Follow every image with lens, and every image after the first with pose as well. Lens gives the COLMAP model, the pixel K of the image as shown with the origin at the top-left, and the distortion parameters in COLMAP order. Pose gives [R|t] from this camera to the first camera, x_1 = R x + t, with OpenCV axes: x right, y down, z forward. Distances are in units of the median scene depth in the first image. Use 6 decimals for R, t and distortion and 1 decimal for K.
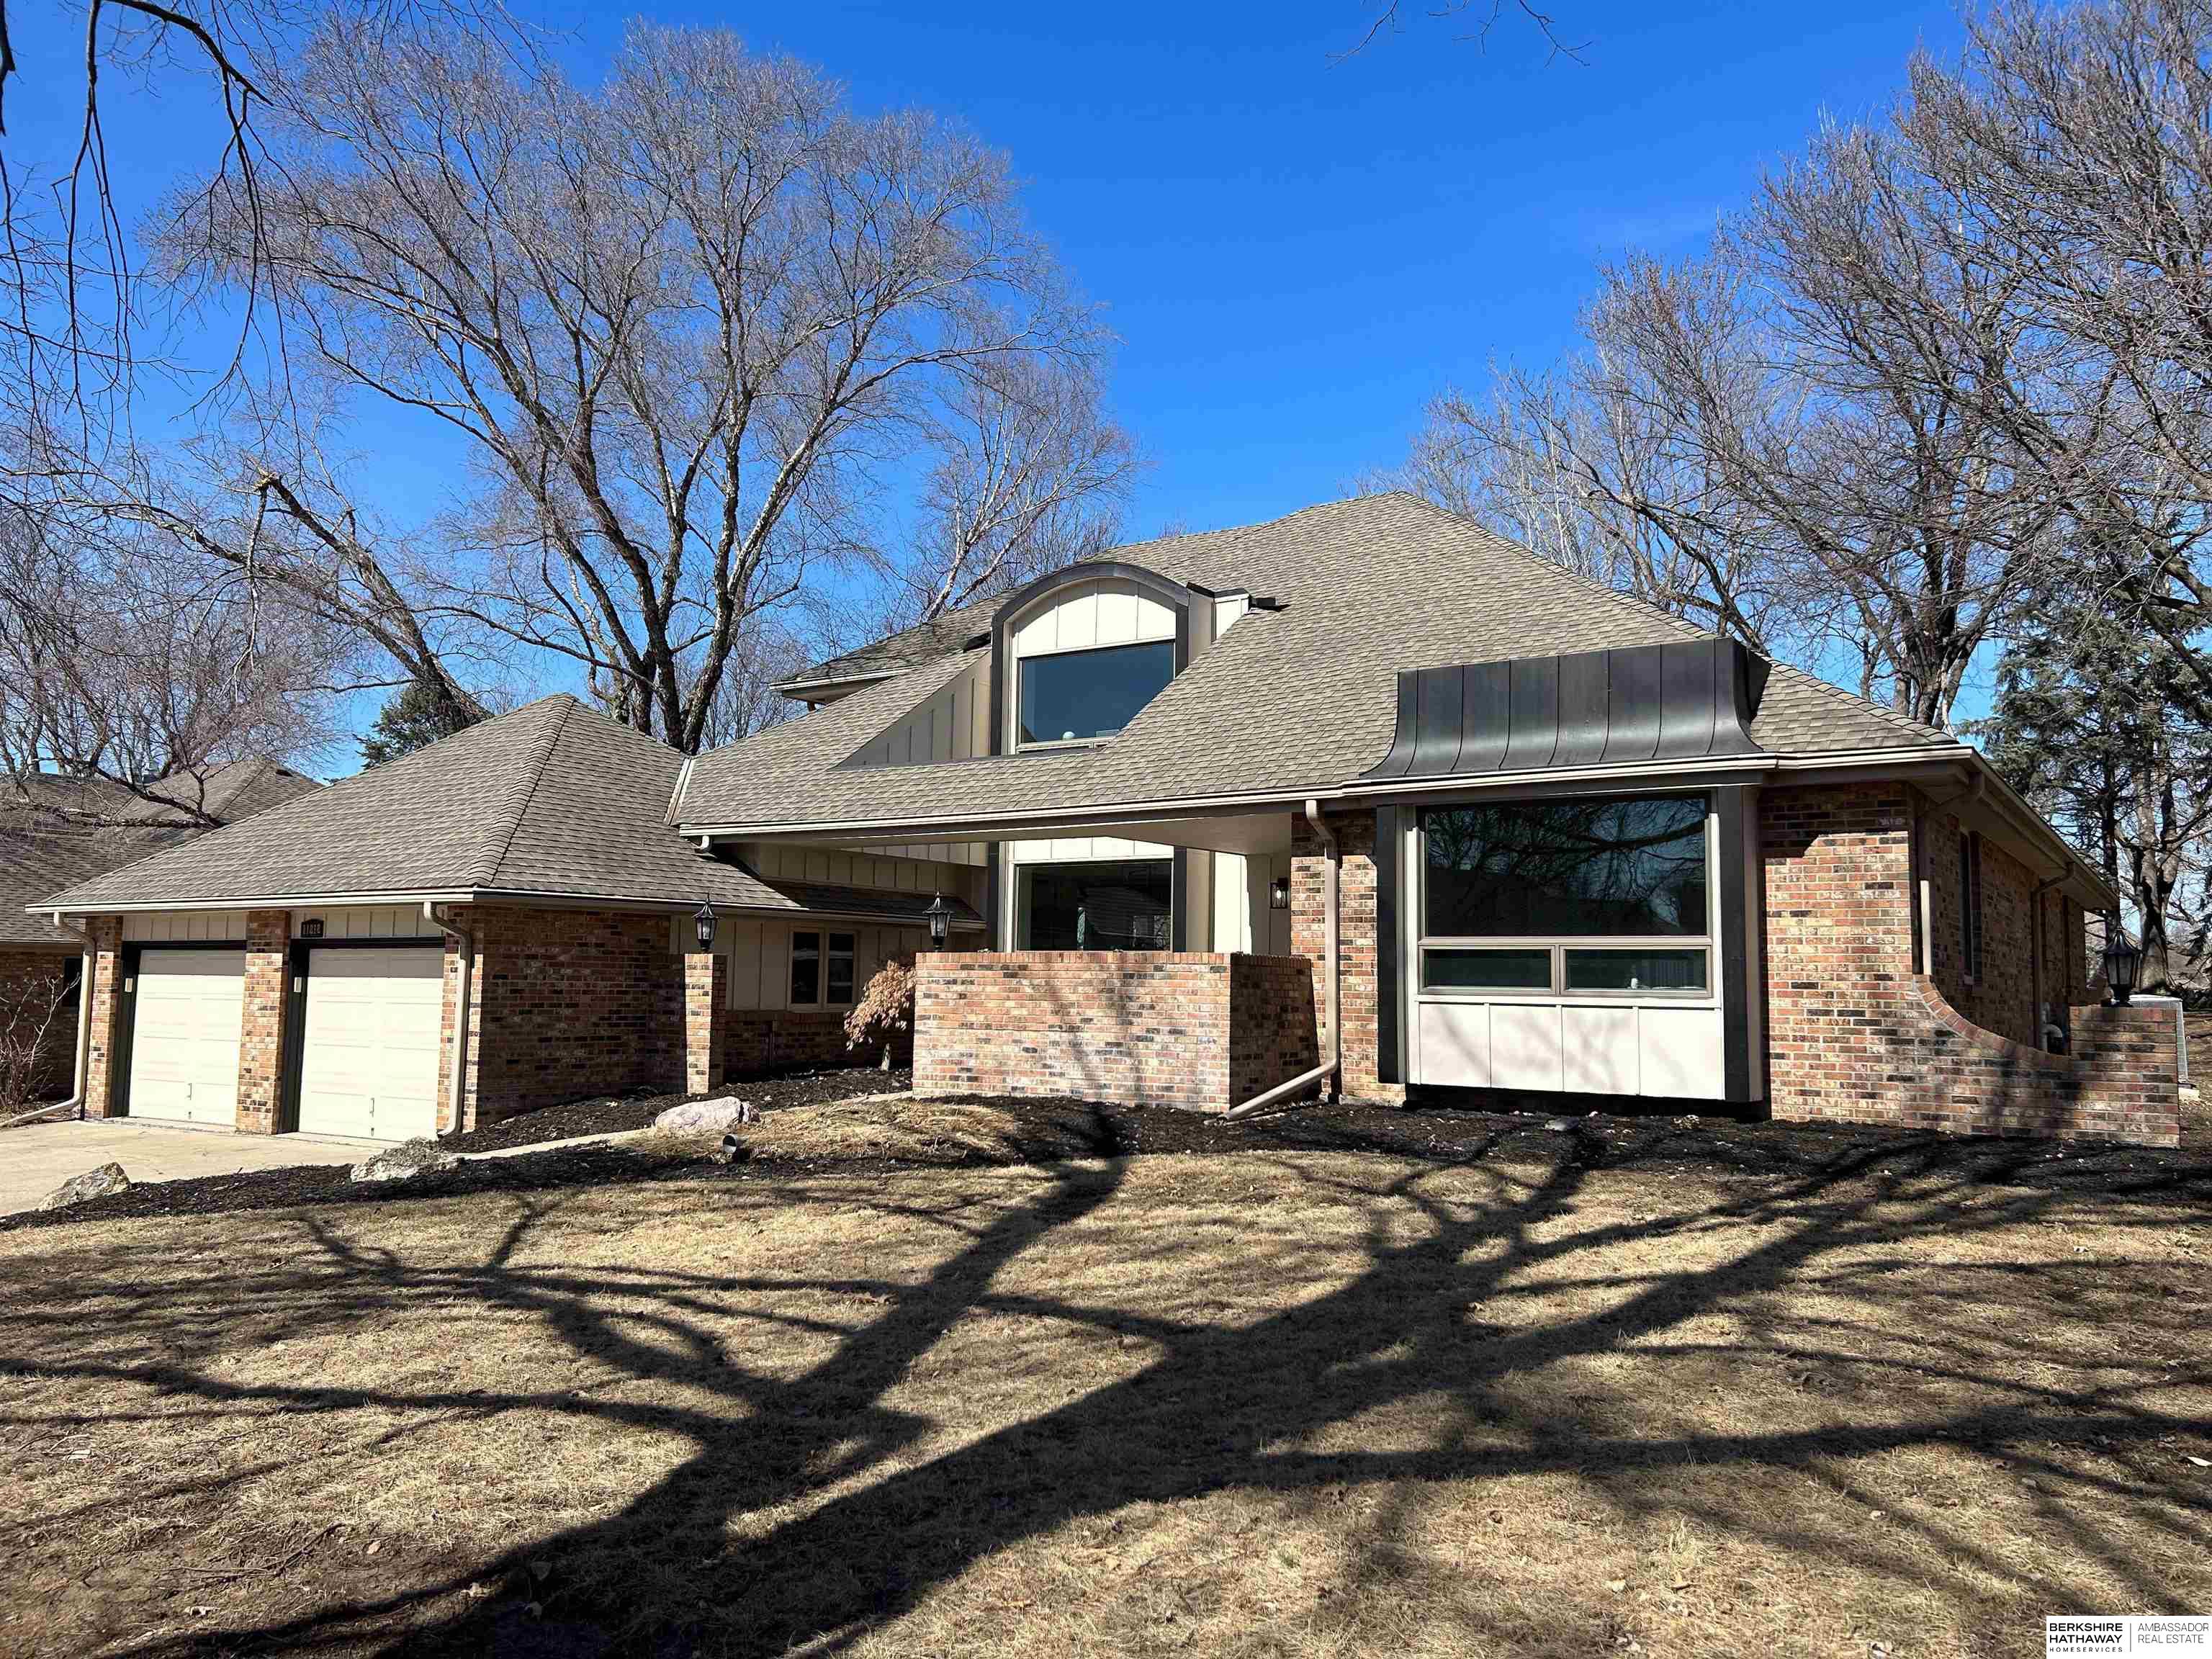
lens RADIAL K [[1608.9, 0, 1118.1], [0, 1608.9, 787.2], [0, 0, 1]] dist [0.071288, -0.068263]
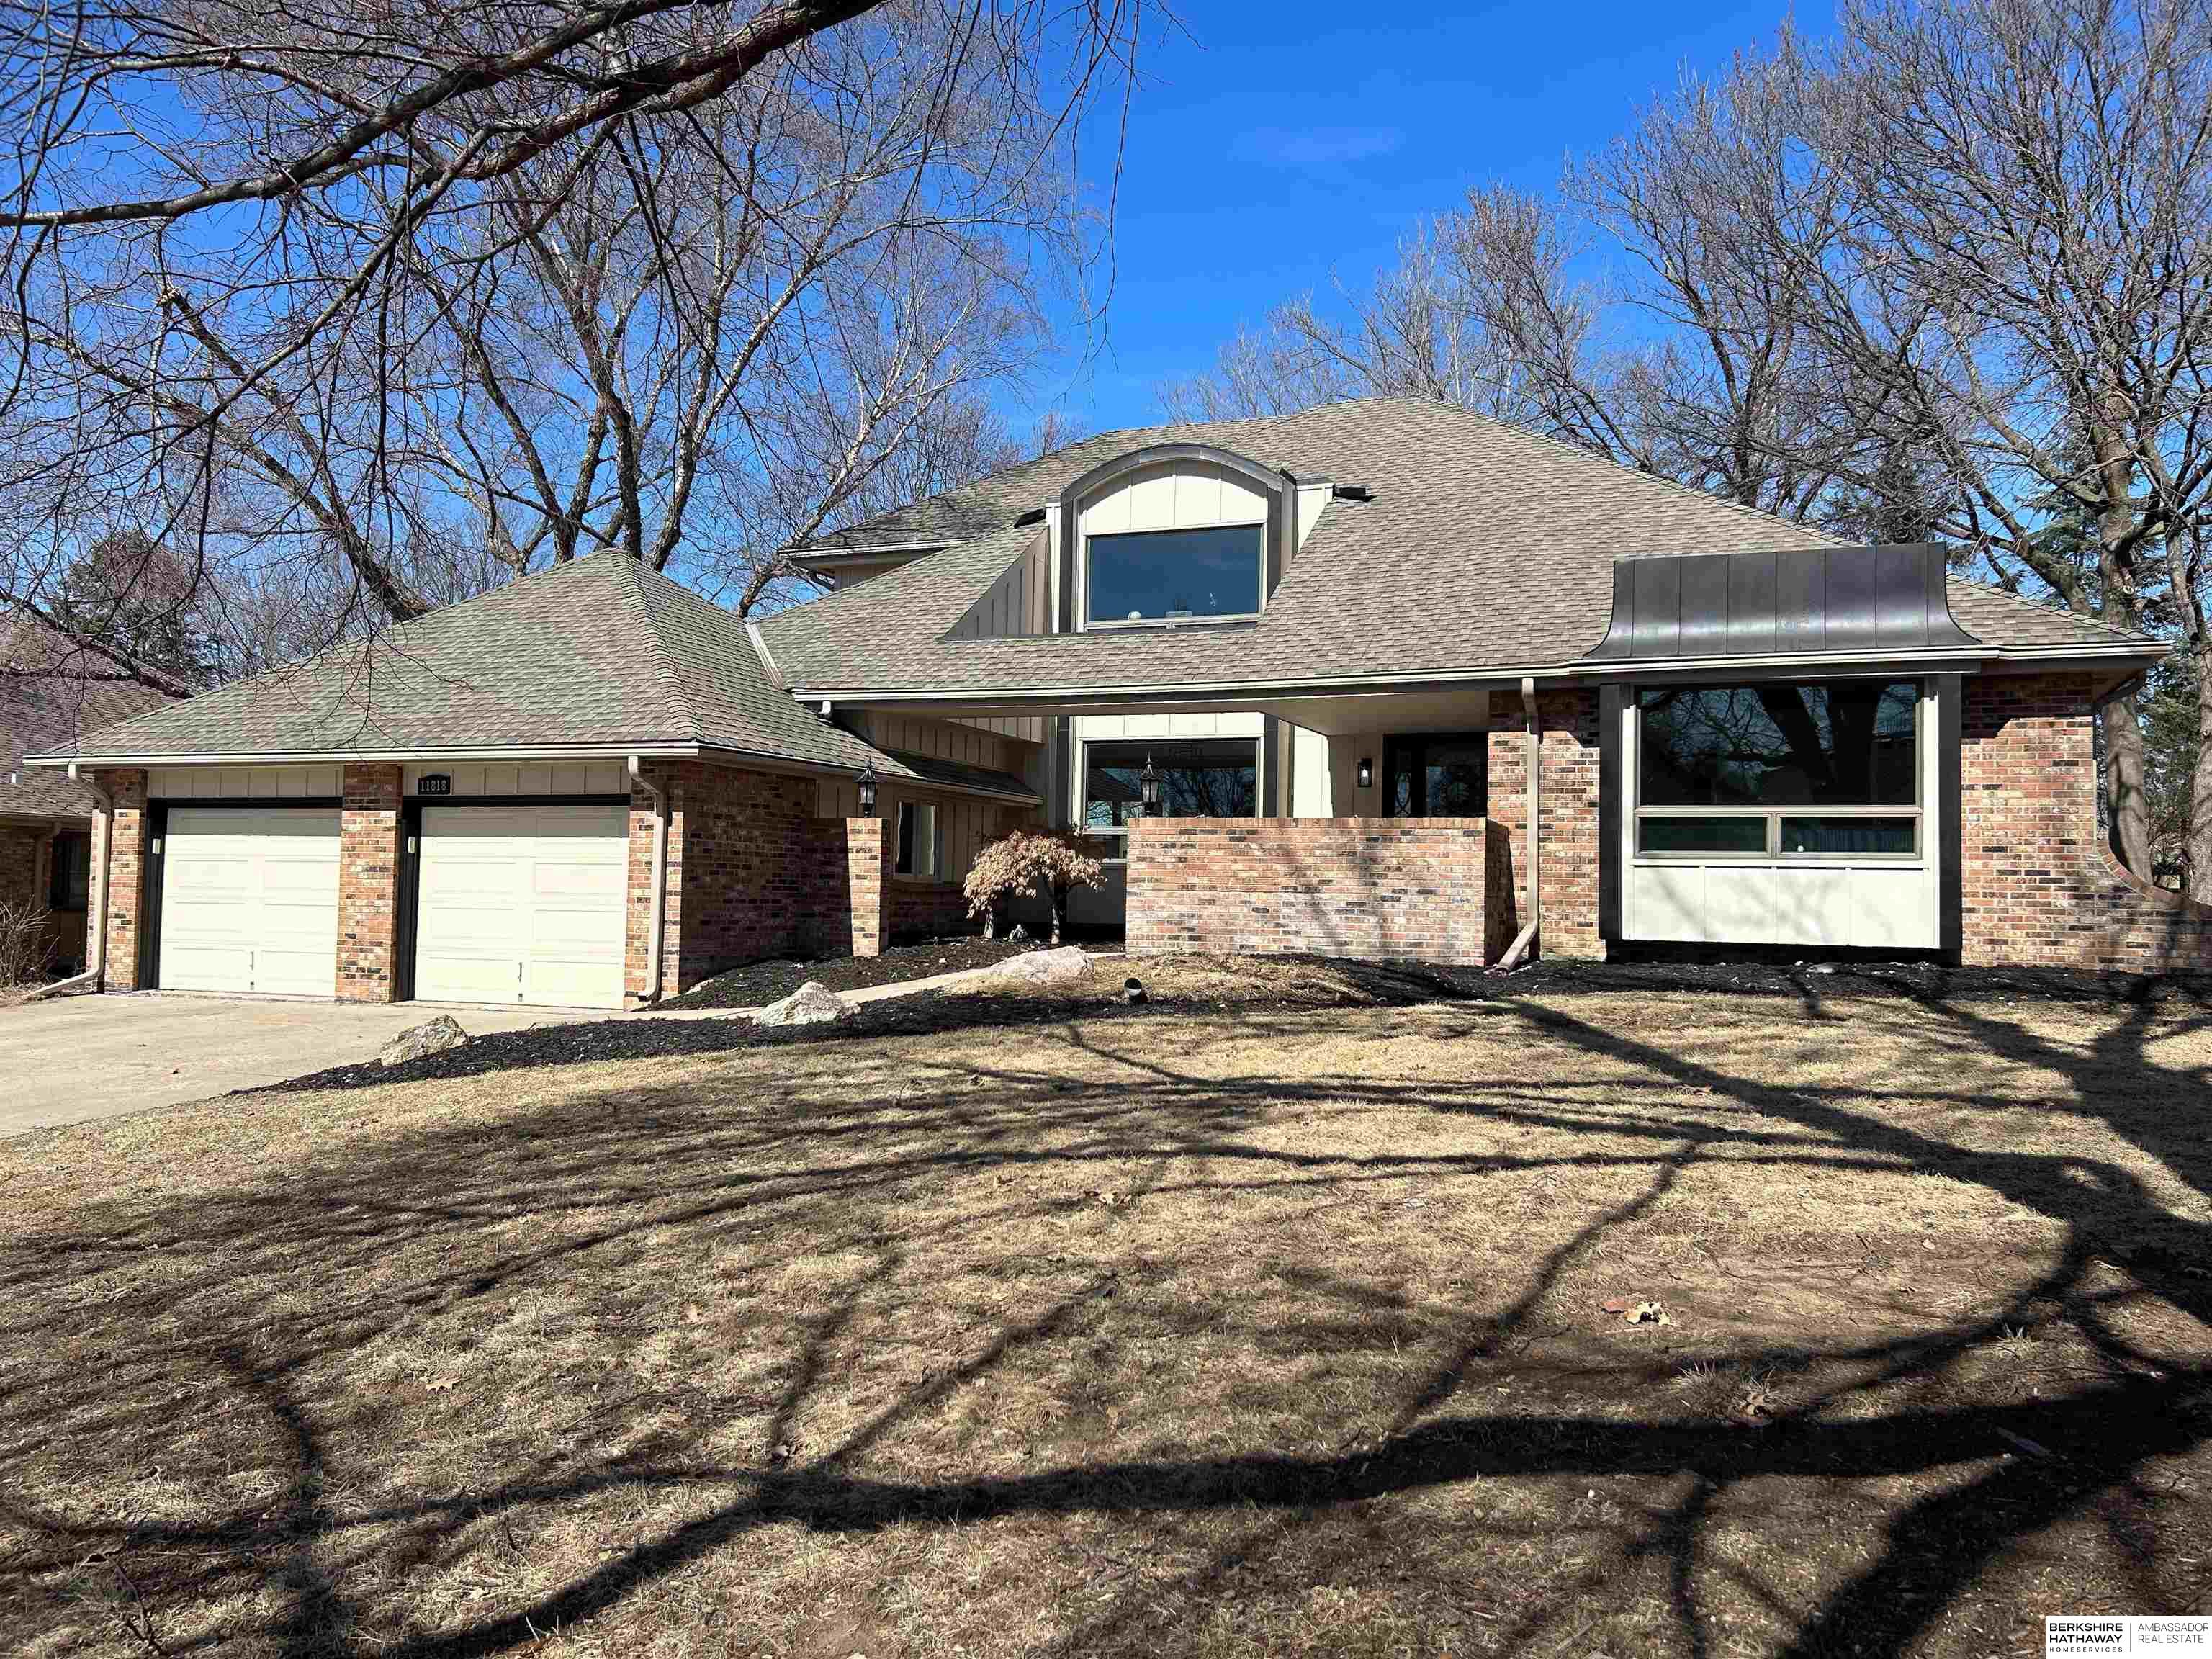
lens RADIAL K [[1608.9, 0, 1118.1], [0, 1608.9, 787.2], [0, 0, 1]] dist [0.071288, -0.068263]
pose [[0.977846, 0.018118, 0.208541, -0.373782], [-0.030492, 0.997950, 0.056276, 0.028575], [-0.207093, -0.061388, 0.976393, 0.006867]]
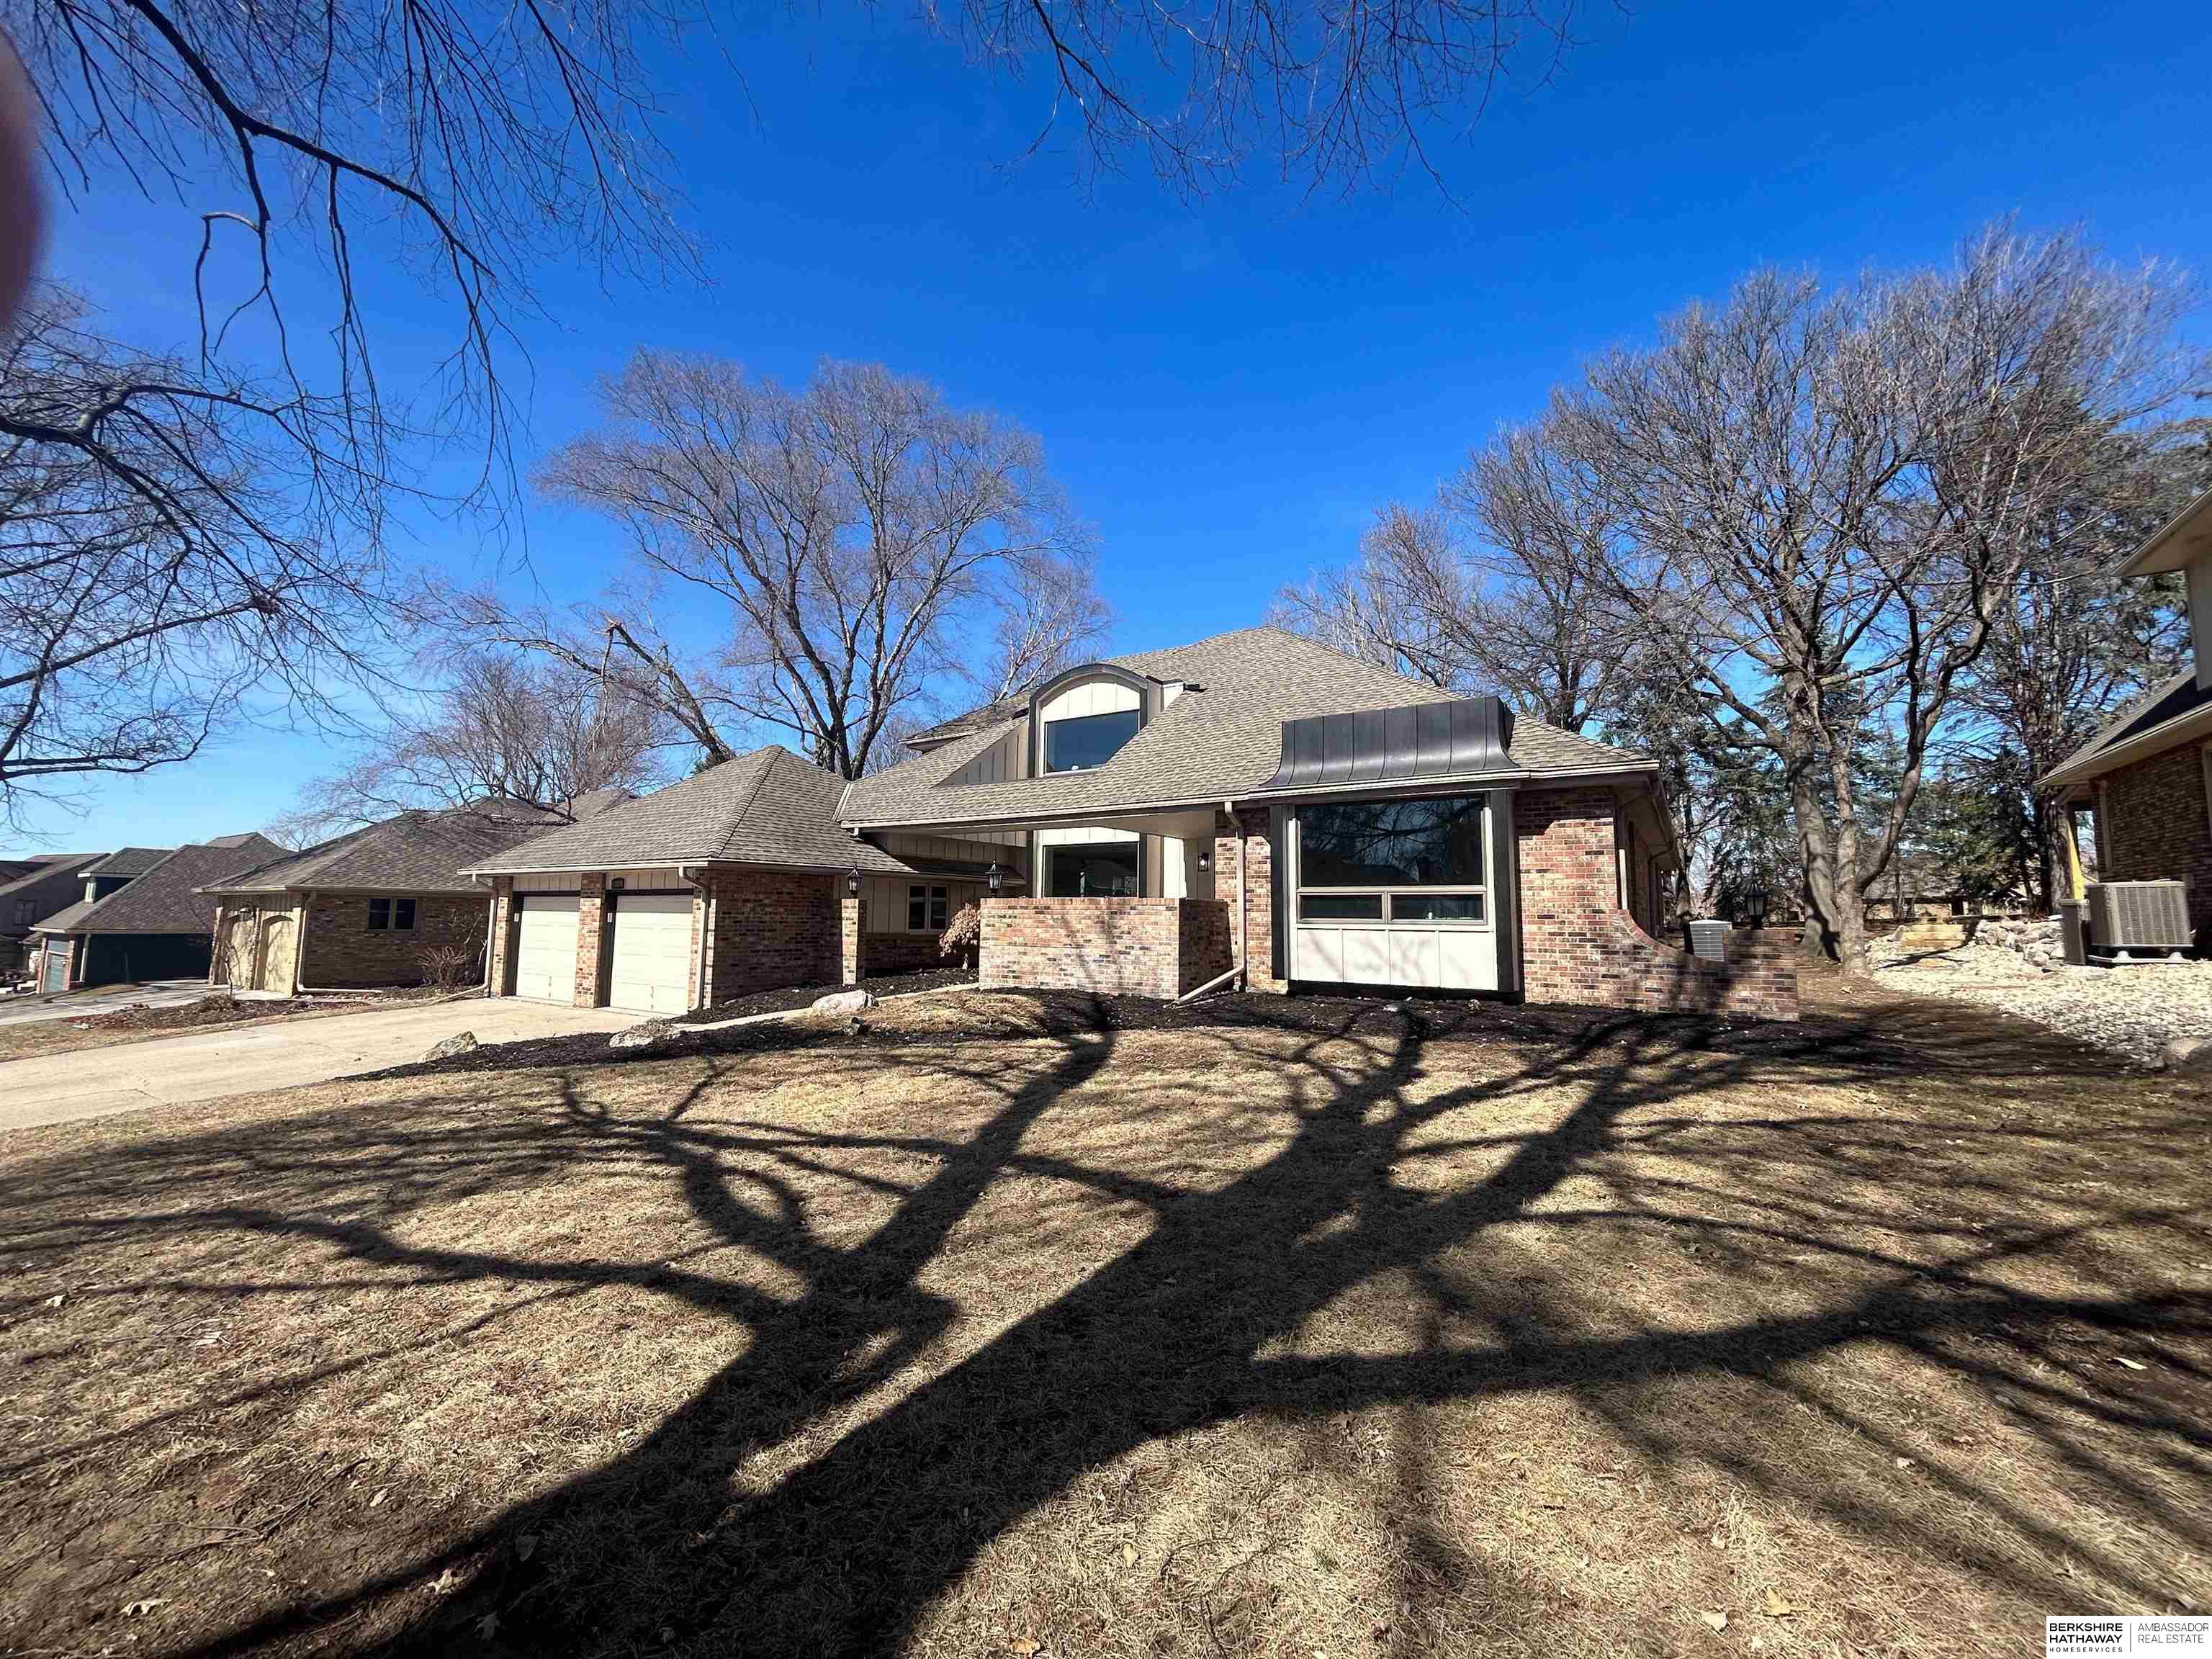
lens RADIAL K [[880.7, 0, 1099.5], [0, 880.7, 797.2], [0, 0, 1]] dist [0.001147, -0.000491]
pose [[0.999993, -0.002714, -0.002619, -0.004951], [0.002682, 0.999920, -0.012375, 0.014184], [0.002653, 0.012367, 0.999920, 0.131894]]
